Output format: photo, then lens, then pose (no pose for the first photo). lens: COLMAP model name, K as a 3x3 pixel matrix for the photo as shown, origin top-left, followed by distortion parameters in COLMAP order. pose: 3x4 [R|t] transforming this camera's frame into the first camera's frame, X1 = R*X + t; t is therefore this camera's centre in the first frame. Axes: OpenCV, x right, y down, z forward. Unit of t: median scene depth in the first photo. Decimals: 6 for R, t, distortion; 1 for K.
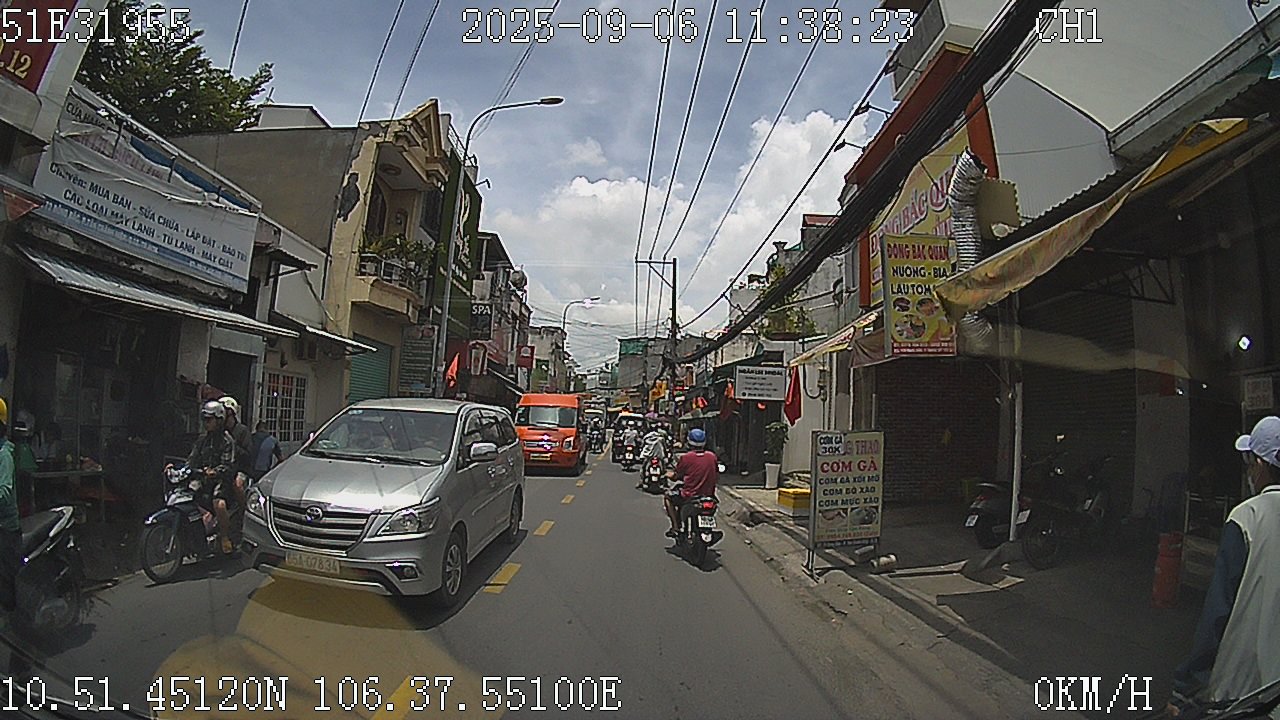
lens RADIAL K [[866.9, 0, 640.0], [0, 866.9, 360.0], [0, 0, 1]] dist [-0.258985, 0.009228]
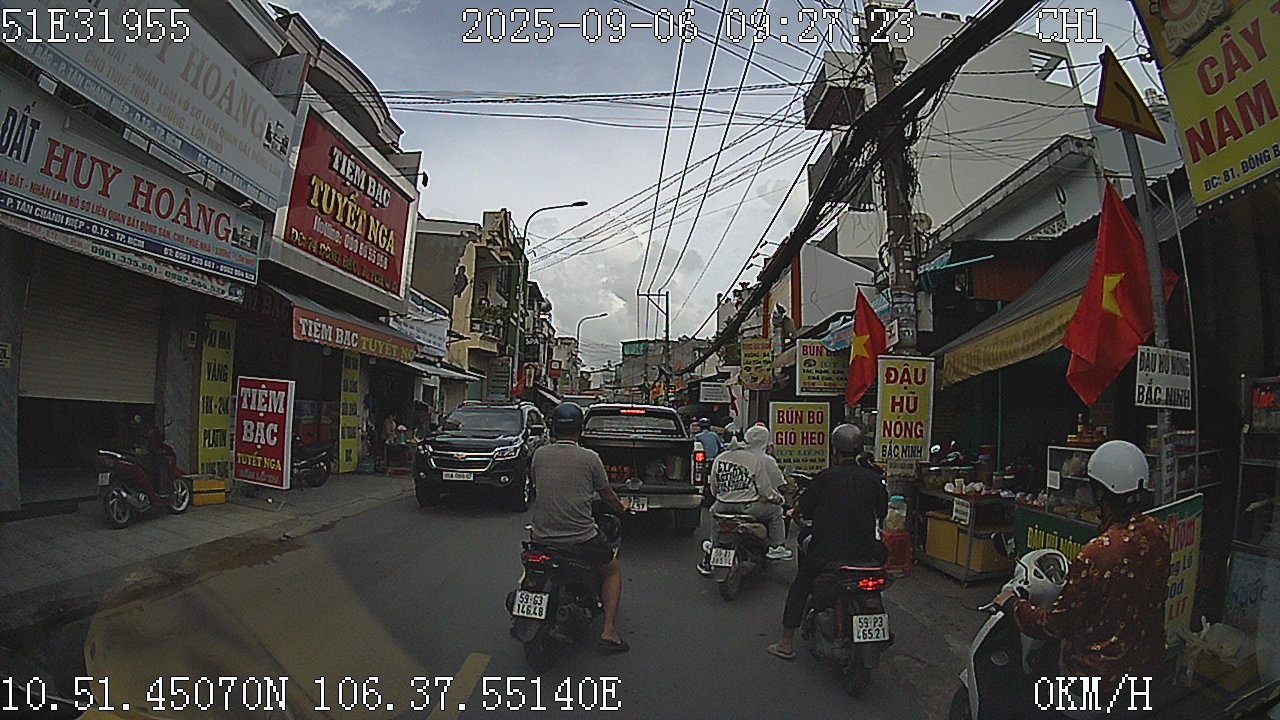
lens RADIAL K [[881.9, 0, 640.0], [0, 881.9, 360.0], [0, 0, 1]] dist [0.000253, 0.001277]
pose [[0.999861, -0.016603, -0.001297, -0.001150], [0.016612, 0.999836, 0.007223, -0.024582], [0.001177, -0.007243, 0.999973, -0.340876]]
